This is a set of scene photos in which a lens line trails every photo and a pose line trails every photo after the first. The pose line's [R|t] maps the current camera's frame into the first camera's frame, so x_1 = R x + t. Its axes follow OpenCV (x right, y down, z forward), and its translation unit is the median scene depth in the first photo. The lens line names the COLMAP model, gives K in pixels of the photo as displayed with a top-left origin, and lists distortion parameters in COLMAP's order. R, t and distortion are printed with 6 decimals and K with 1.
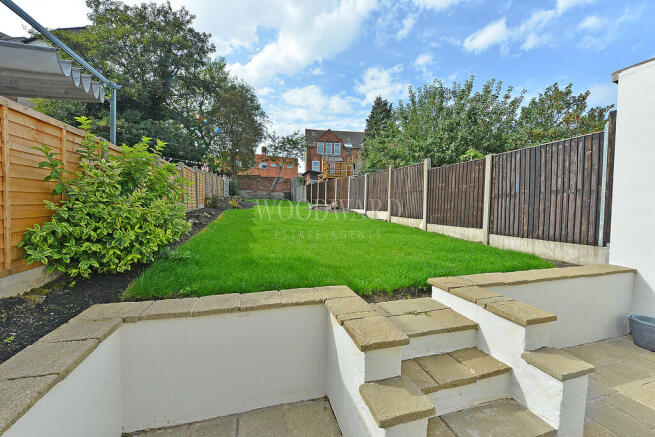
lens RADIAL K [[258.5, 0, 329.0], [0, 258.5, 218.0], [0, 0, 1]] dist [-0.000327, -0.000034]
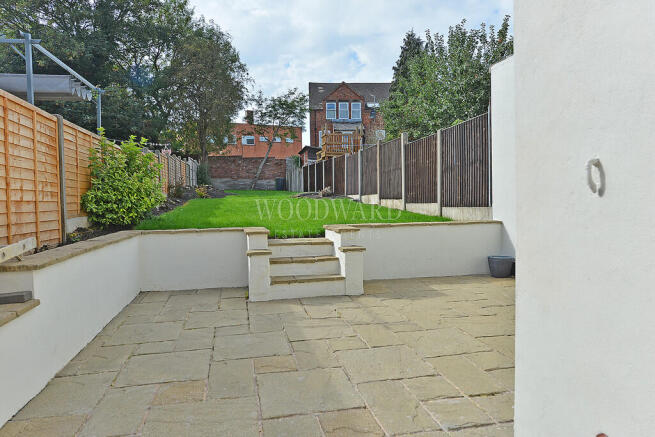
lens RADIAL K [[424.6, 0, 329.0], [0, 424.6, 216.9], [0, 0, 1]] dist [0.006544, 0.002136]
pose [[0.996906, -0.027825, -0.073518, 0.058174], [0.027054, 0.999568, -0.011453, 0.021121], [0.073805, 0.009429, 0.997228, -0.139052]]
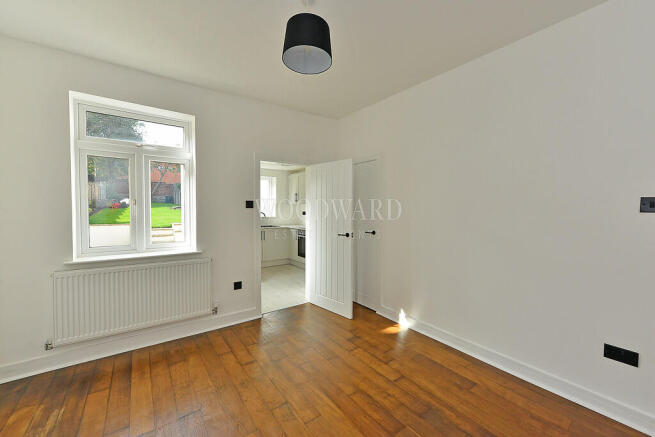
lens RADIAL K [[258.5, 0, 329.0], [0, 258.5, 218.0], [0, 0, 1]] dist [-0.000327, -0.000034]
pose [[0.942160, -0.016288, 0.334767, 0.155533], [0.019870, 0.999776, -0.007275, 0.024978], [-0.334573, 0.013506, 0.942273, -0.401585]]
